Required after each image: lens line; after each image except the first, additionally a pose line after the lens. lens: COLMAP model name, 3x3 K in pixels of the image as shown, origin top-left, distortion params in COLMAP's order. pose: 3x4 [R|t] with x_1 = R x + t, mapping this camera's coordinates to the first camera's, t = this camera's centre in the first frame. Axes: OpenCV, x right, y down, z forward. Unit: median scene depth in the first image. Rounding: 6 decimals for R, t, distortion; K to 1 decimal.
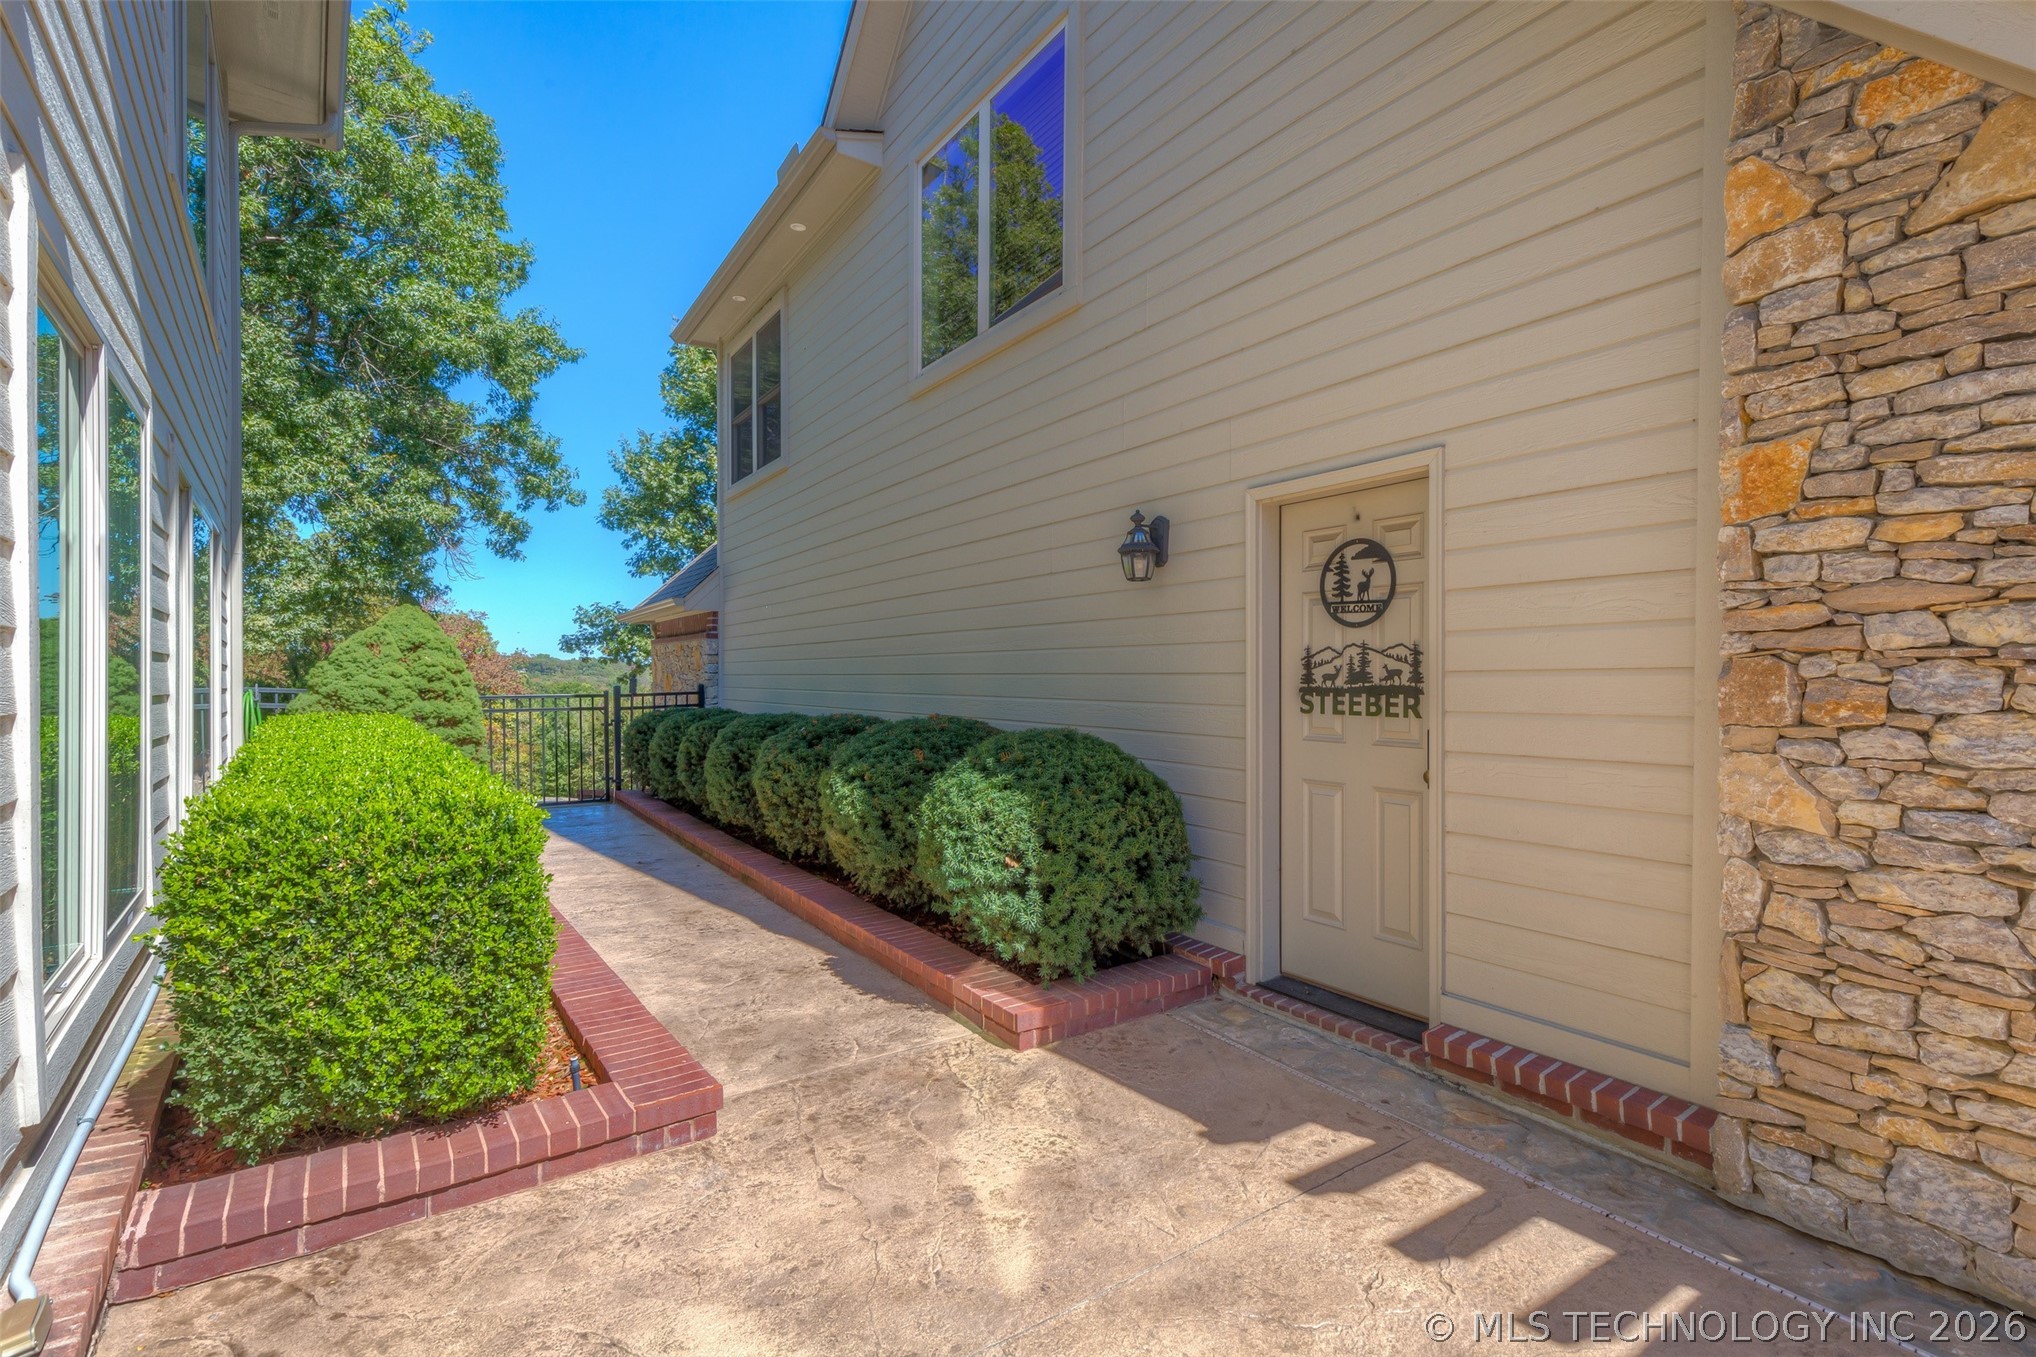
lens RADIAL K [[916.3, 0, 1014.0], [0, 916.3, 681.8], [0, 0, 1]] dist [0.004137, 0.000972]
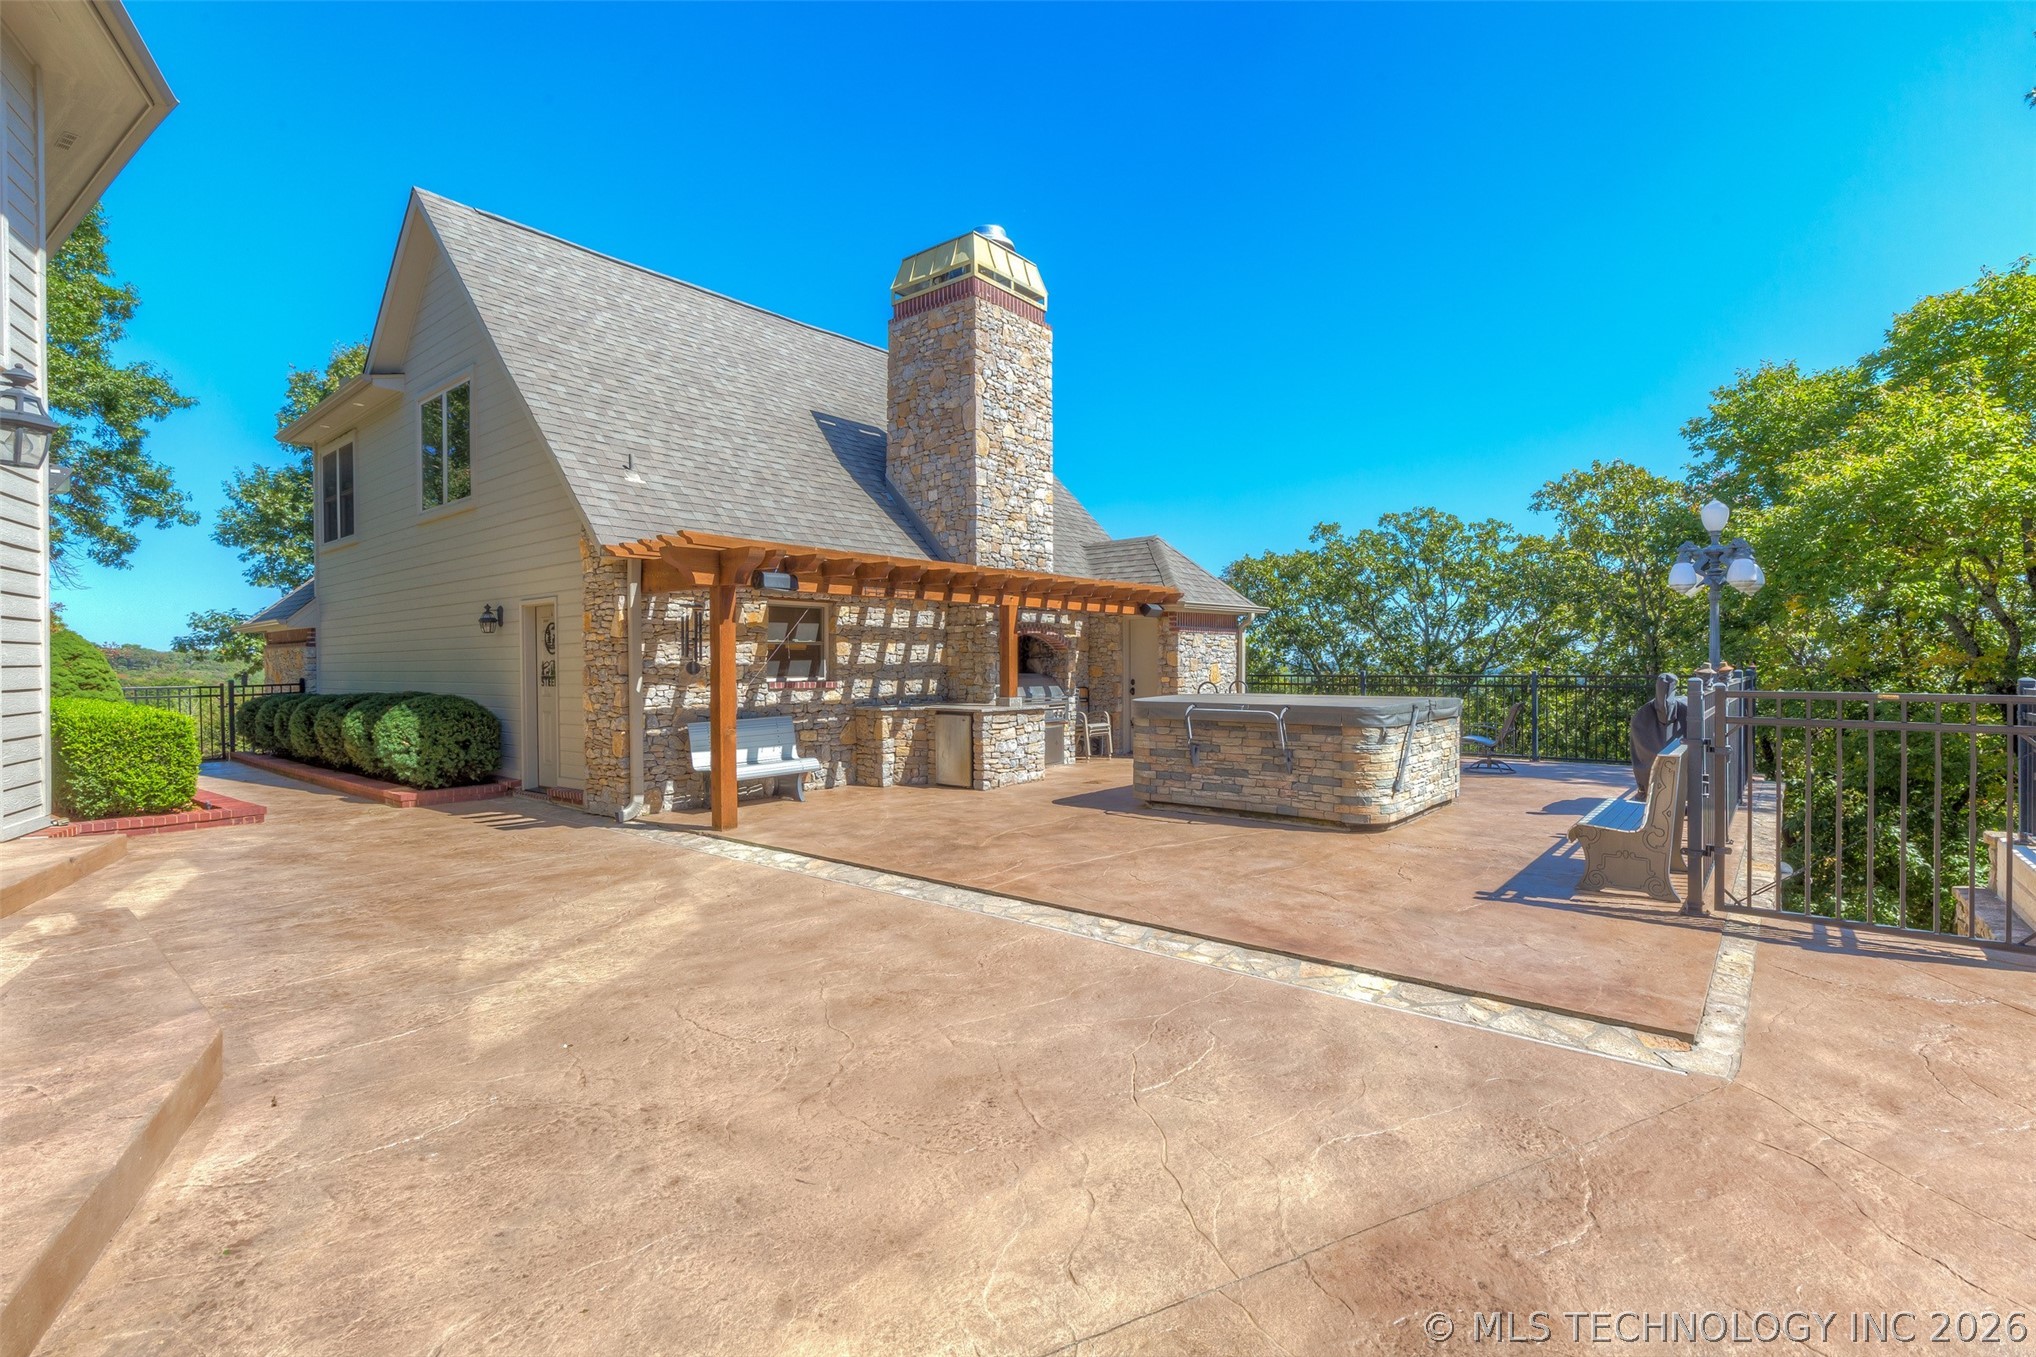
lens RADIAL K [[916.3, 0, 1028.7], [0, 916.3, 673.0], [0, 0, 1]] dist [0.004137, 0.000972]
pose [[0.955375, -0.009447, 0.295243, 0.328417], [0.009038, 0.999955, 0.002749, 0.000532], [-0.295256, 0.000042, 0.955418, -0.728825]]
